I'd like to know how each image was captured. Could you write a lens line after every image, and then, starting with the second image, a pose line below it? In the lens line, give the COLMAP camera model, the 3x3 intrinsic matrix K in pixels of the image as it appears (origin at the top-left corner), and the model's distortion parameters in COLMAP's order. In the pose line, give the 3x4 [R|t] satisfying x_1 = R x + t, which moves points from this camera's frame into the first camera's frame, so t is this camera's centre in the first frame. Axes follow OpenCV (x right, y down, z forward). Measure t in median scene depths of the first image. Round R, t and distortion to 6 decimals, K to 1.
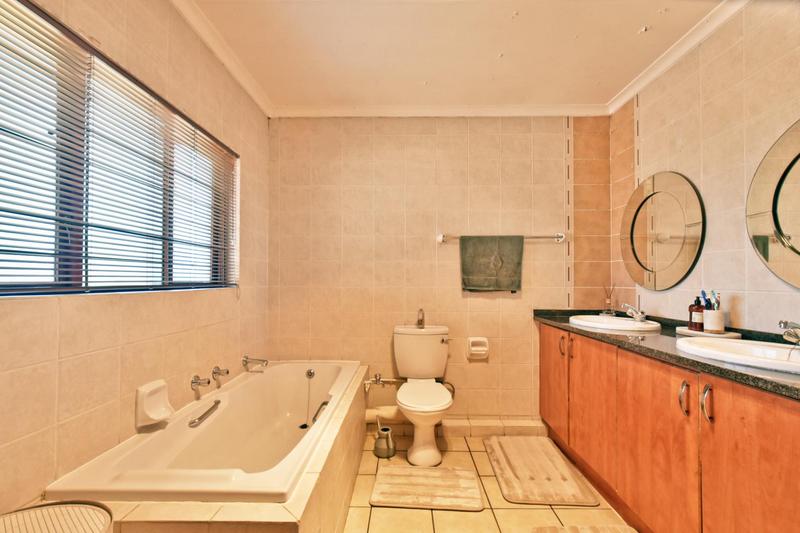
lens RADIAL K [[360.2, 0, 401.1], [0, 360.2, 274.0], [0, 0, 1]] dist [-0.003377, 0.003517]
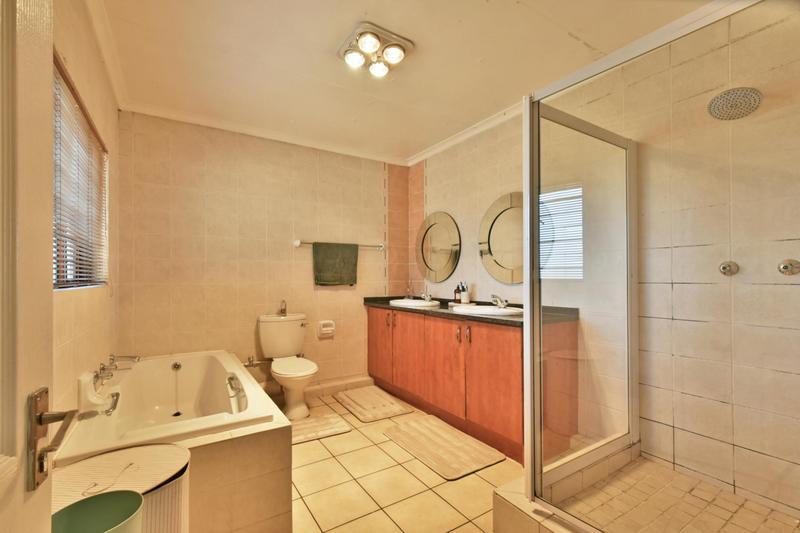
lens RADIAL K [[360.2, 0, 399.8], [0, 360.2, 270.0], [0, 0, 1]] dist [-0.003377, 0.003517]
pose [[0.829957, 0.005523, 0.557801, -0.321500], [-0.004302, 0.999985, -0.003501, -0.003760], [-0.557811, 0.000506, 0.829968, -0.255251]]
